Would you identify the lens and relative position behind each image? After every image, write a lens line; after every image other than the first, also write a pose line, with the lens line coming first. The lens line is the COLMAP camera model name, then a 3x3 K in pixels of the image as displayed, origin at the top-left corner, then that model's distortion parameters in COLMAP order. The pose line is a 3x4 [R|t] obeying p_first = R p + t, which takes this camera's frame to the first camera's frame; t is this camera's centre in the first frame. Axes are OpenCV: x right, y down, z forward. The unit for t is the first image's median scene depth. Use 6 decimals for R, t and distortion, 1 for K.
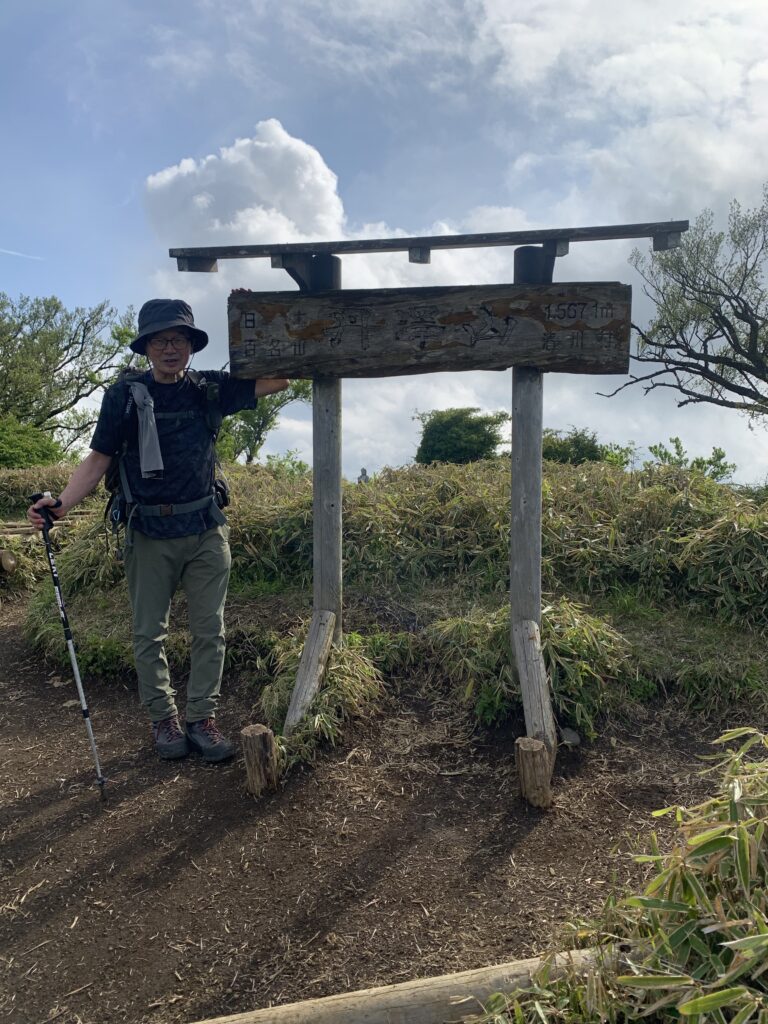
lens RADIAL K [[779.0, 0, 428.0], [0, 779.0, 501.6], [0, 0, 1]] dist [0.019071, -0.001843]
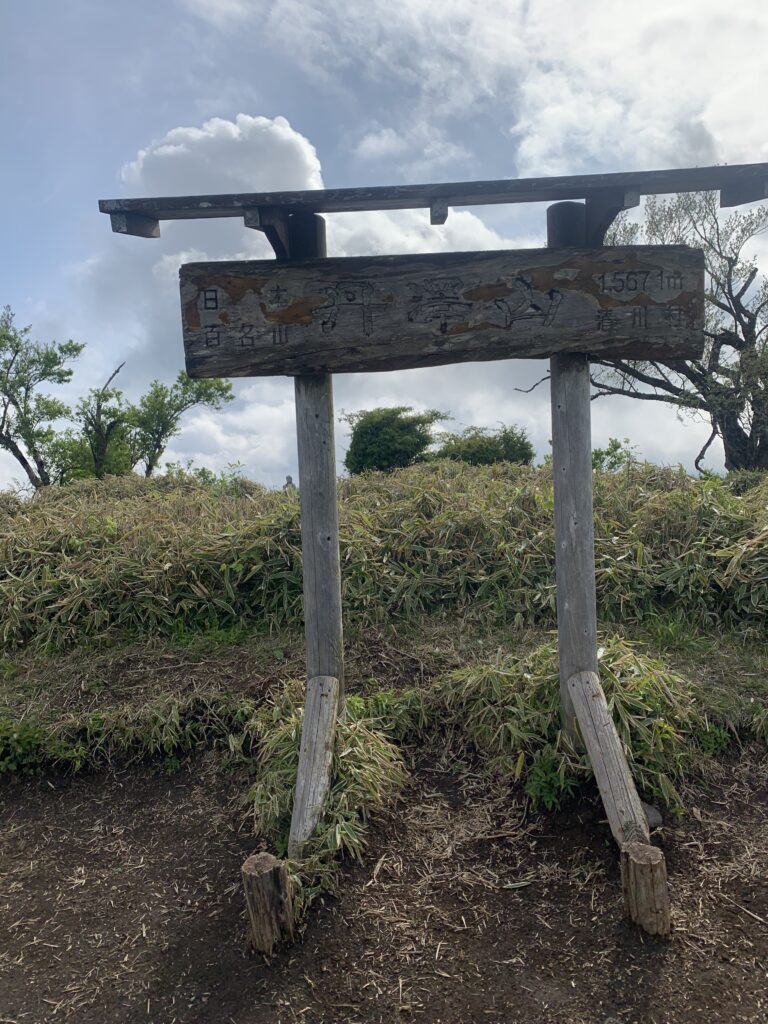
lens RADIAL K [[762.9, 0, 419.8], [0, 762.9, 497.7], [0, 0, 1]] dist [0.001064, 0.007024]
pose [[0.990428, -0.044762, 0.130571, -0.132464], [0.044866, 0.998991, 0.002147, -0.033849], [-0.130535, 0.003732, 0.991437, 0.244799]]
